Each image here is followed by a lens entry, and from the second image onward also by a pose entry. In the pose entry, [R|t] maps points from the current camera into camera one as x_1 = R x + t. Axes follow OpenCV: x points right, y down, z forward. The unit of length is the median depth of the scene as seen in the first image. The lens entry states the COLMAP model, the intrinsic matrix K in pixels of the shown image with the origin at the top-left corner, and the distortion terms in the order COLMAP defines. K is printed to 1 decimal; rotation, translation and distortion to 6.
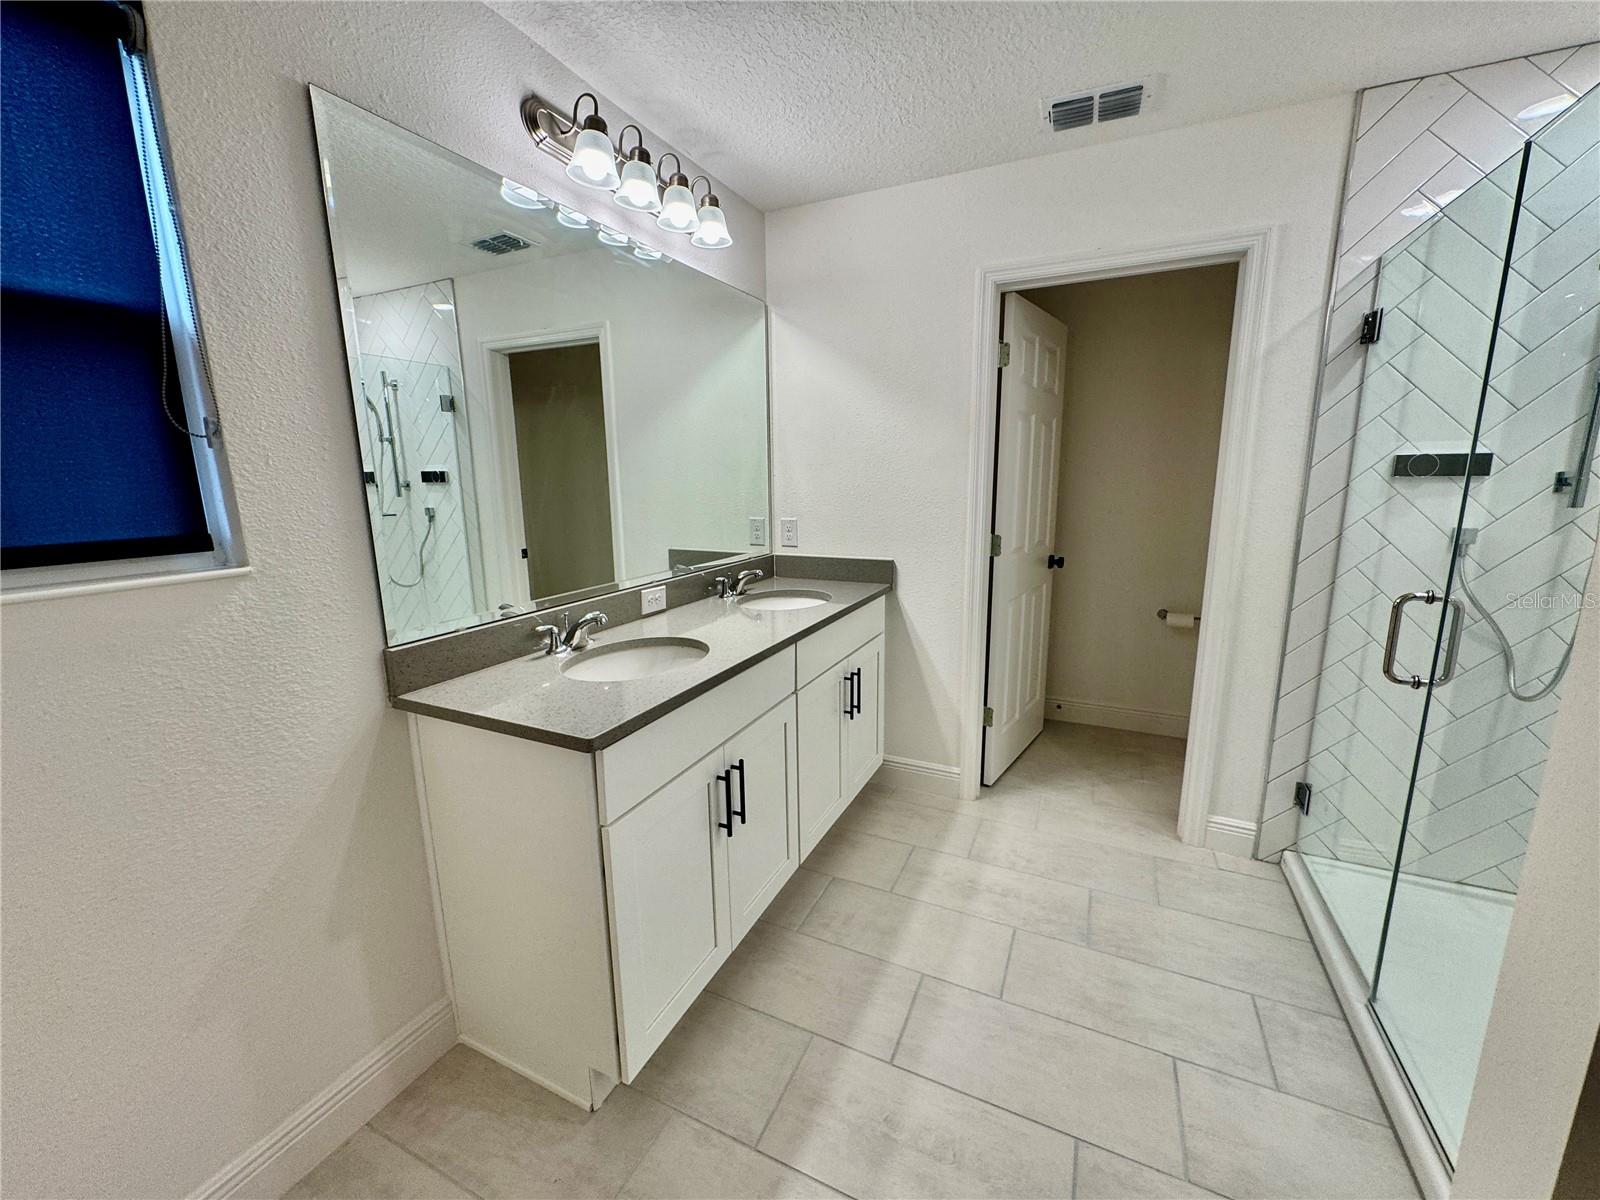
lens RADIAL K [[639.1, 0, 800.3], [0, 639.1, 599.0], [0, 0, 1]] dist [-0.003473, 0.001295]
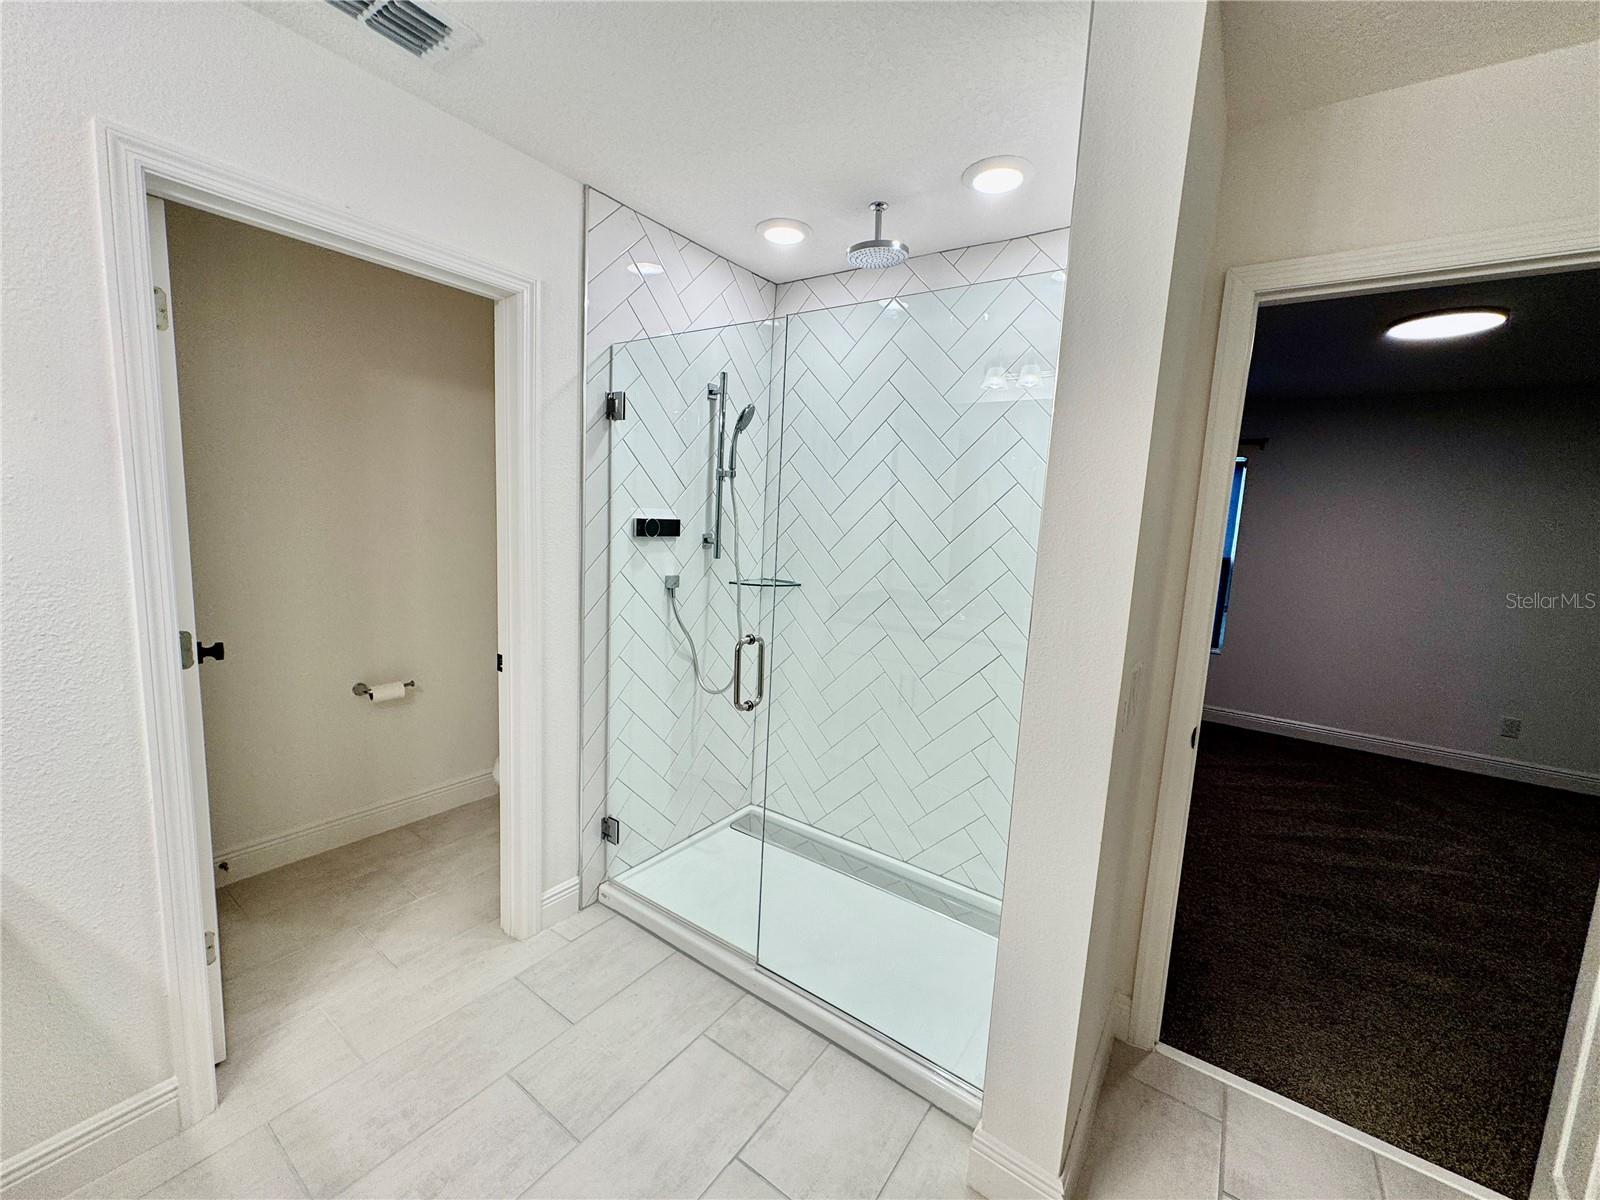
lens RADIAL K [[639.1, 0, 799.4], [0, 639.1, 598.6], [0, 0, 1]] dist [-0.003473, 0.001295]
pose [[0.170040, -0.110731, 0.979196, -0.184887], [0.137904, 0.986563, 0.087617, -0.136216], [-0.975740, 0.120136, 0.183025, 0.486501]]
